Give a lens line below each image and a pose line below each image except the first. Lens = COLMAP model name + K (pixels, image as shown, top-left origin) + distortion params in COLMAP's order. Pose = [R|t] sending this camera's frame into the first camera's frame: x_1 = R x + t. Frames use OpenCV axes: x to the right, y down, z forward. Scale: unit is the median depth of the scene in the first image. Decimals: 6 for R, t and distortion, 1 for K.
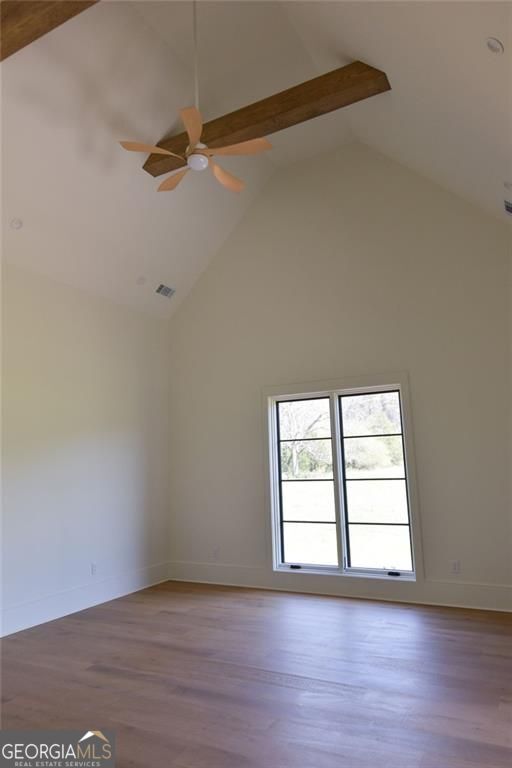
lens RADIAL K [[511.9, 0, 254.0], [0, 511.9, 378.4], [0, 0, 1]] dist [0.000781, -0.005046]
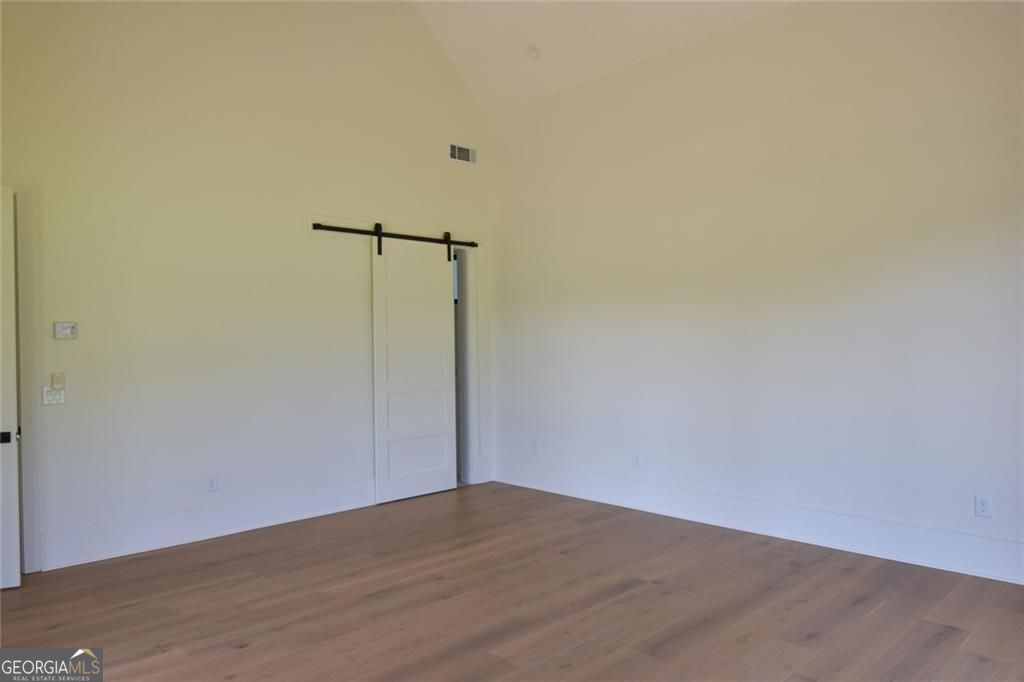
lens RADIAL K [[682.6, 0, 512.0], [0, 682.6, 341.0], [0, 0, 1]] dist [0.000781, -0.005046]
pose [[-0.325983, 0.031554, -0.944849, 0.492989], [0.192471, 0.980725, -0.033652, 0.168019], [0.925575, -0.192826, -0.325773, 0.911326]]
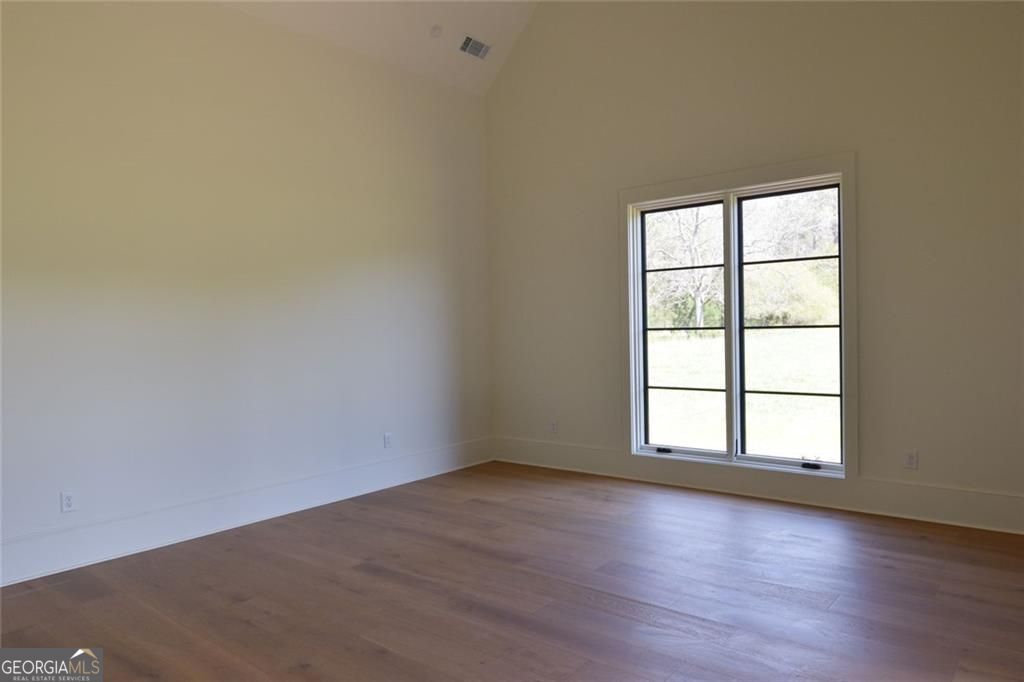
lens RADIAL K [[682.6, 0, 512.0], [0, 682.6, 341.0], [0, 0, 1]] dist [0.000781, -0.005046]
pose [[0.981224, 0.011061, -0.192554, 0.064878], [0.026939, 0.980708, 0.193614, 0.043003], [0.190980, -0.195166, 0.961996, 0.111429]]
